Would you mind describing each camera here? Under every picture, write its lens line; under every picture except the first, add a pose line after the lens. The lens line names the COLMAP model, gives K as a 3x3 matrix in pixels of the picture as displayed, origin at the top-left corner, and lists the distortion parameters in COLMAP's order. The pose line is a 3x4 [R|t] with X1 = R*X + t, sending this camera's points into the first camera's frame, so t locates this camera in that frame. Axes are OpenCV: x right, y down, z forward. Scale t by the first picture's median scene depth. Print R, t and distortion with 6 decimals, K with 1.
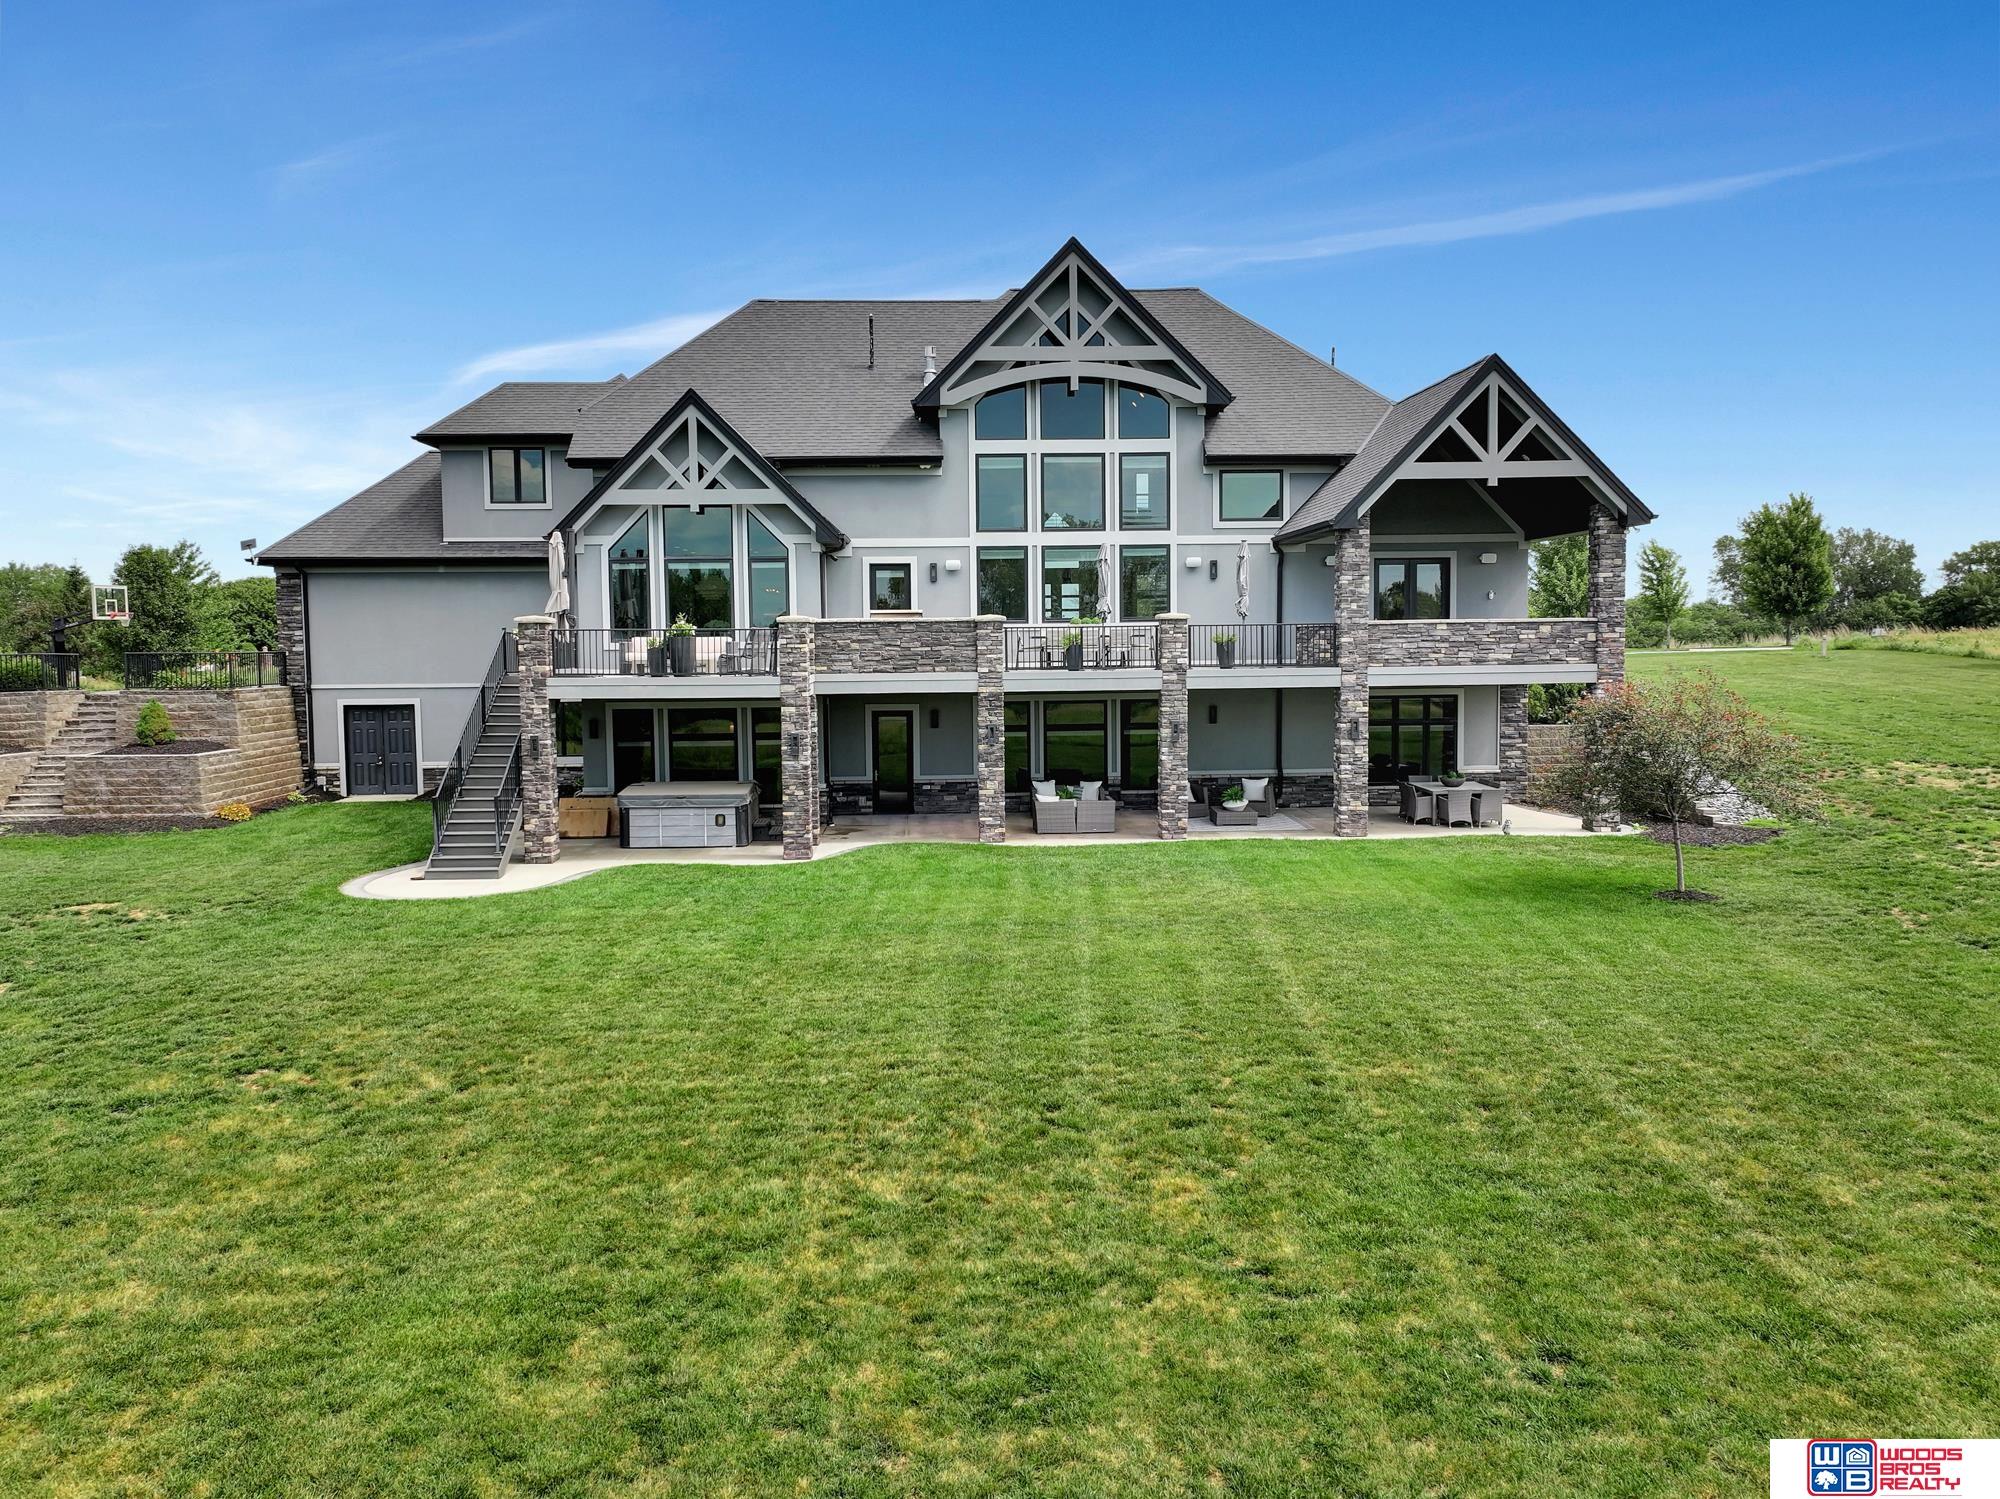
lens RADIAL K [[1415.6, 0, 1001.2], [0, 1415.6, 751.2], [0, 0, 1]] dist [0.001647, -0.004734]
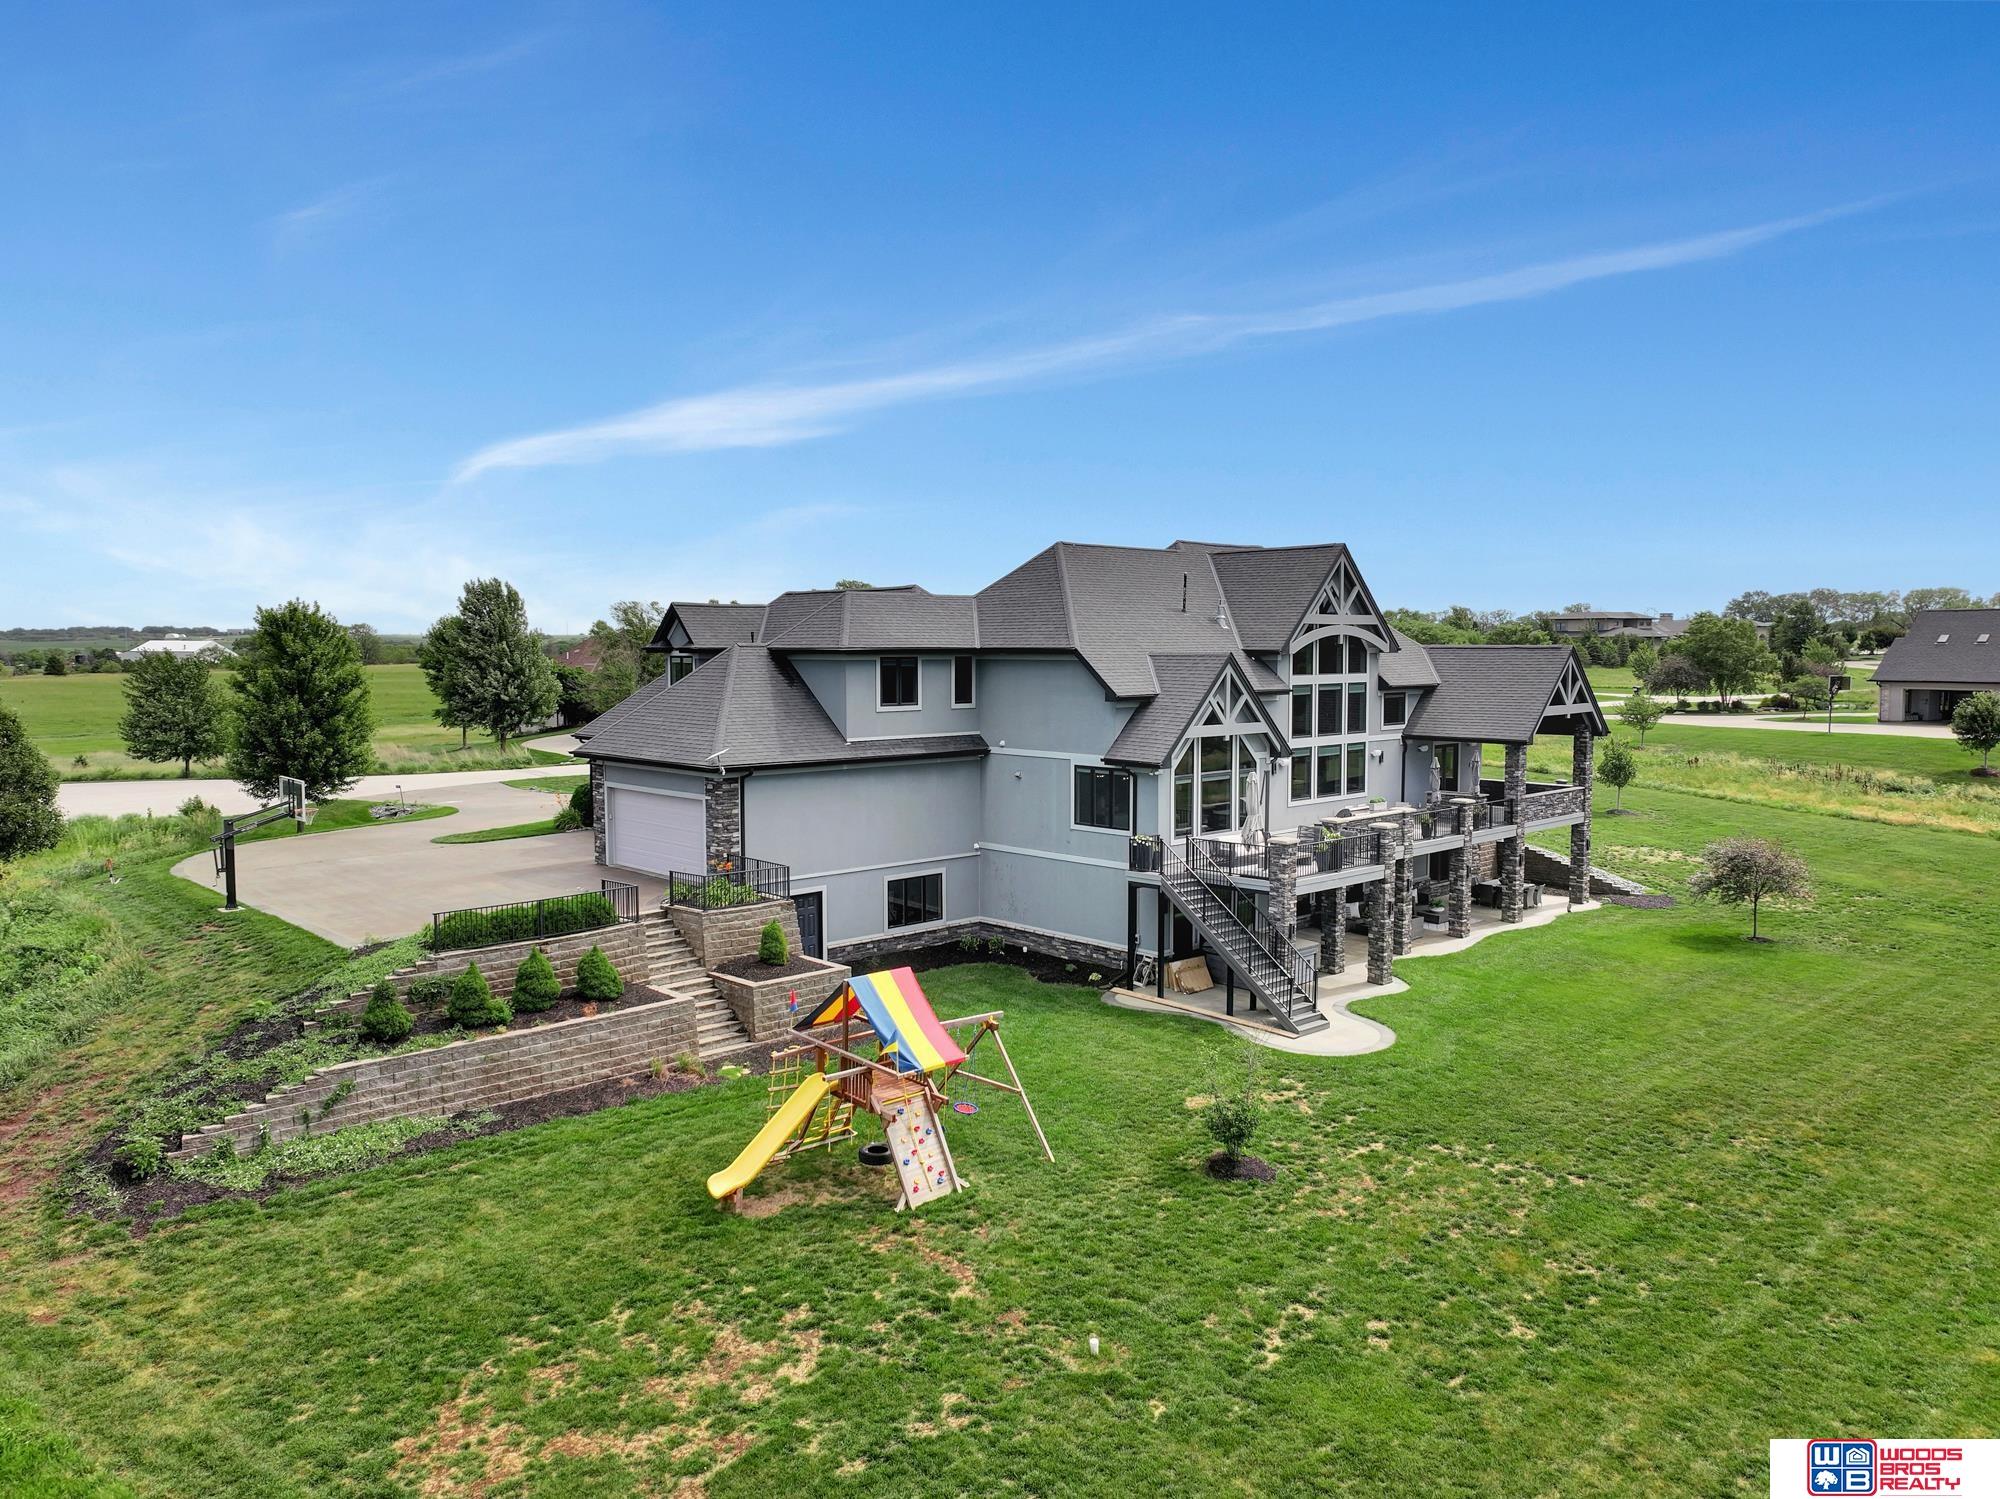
lens RADIAL K [[1415.6, 0, 1002.2], [0, 1415.6, 760.3], [0, 0, 1]] dist [0.001647, -0.004734]
pose [[0.759863, -0.042341, 0.648703, -1.200445], [0.044351, 0.998928, 0.013250, -0.168539], [-0.648569, 0.018702, 0.760926, 0.095952]]
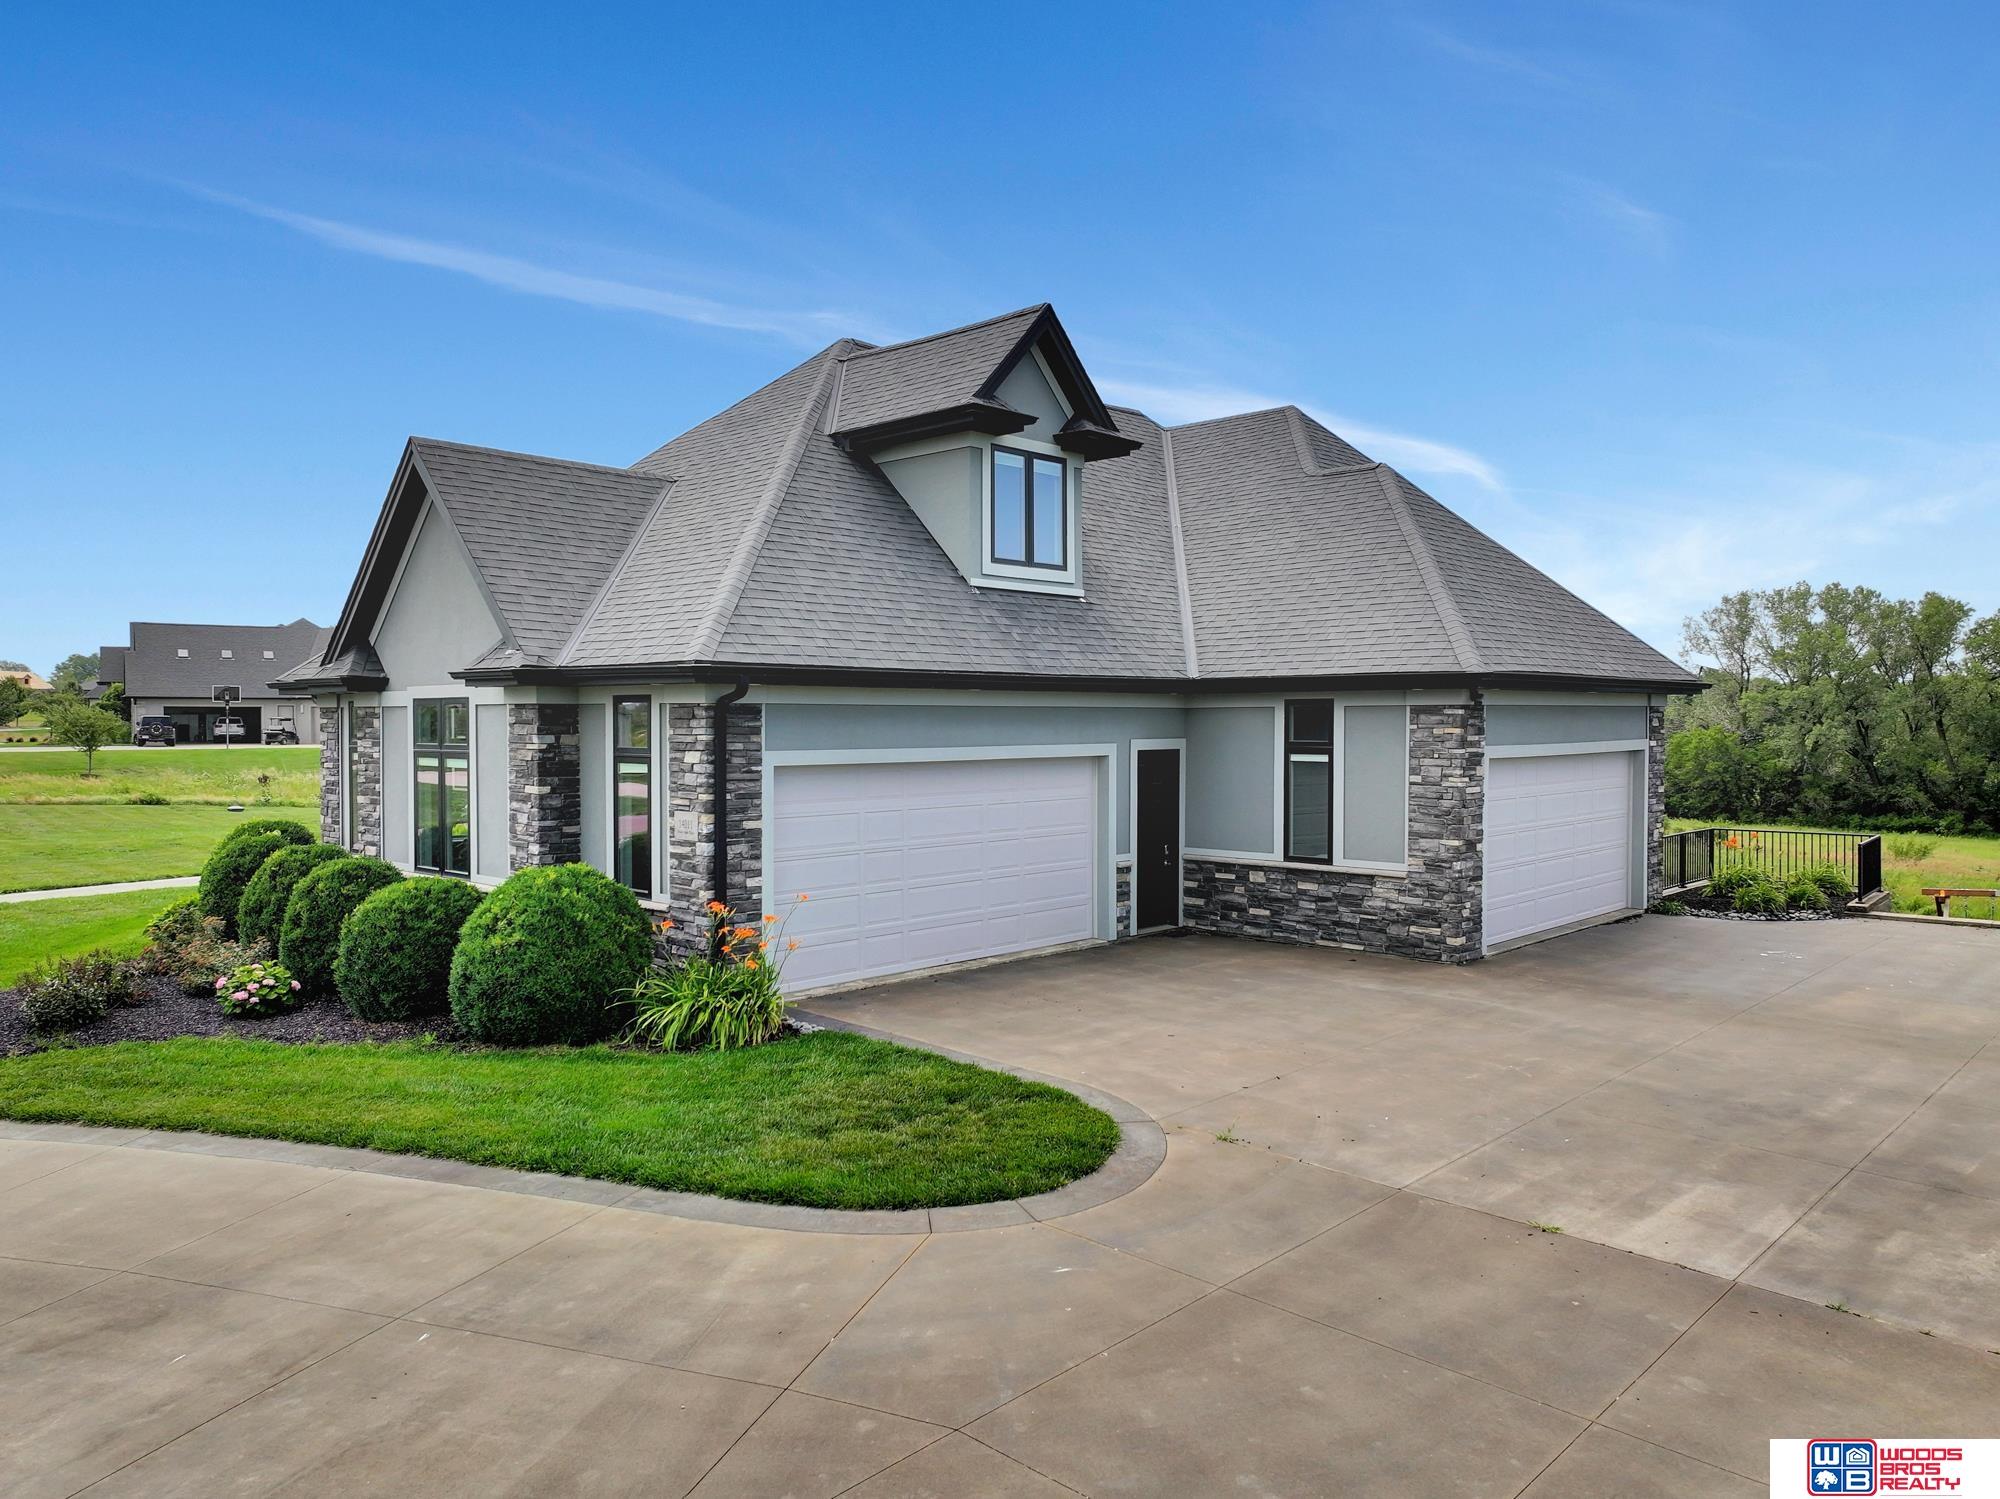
lens RADIAL K [[1415.6, 0, 996.9], [0, 1415.6, 756.5], [0, 0, 1]] dist [0.001647, -0.004734]
pose [[-0.689887, -0.003451, 0.723909, -0.881022], [0.070453, 0.994922, 0.071884, -0.195178], [-0.720481, 0.100594, -0.686140, 1.846756]]
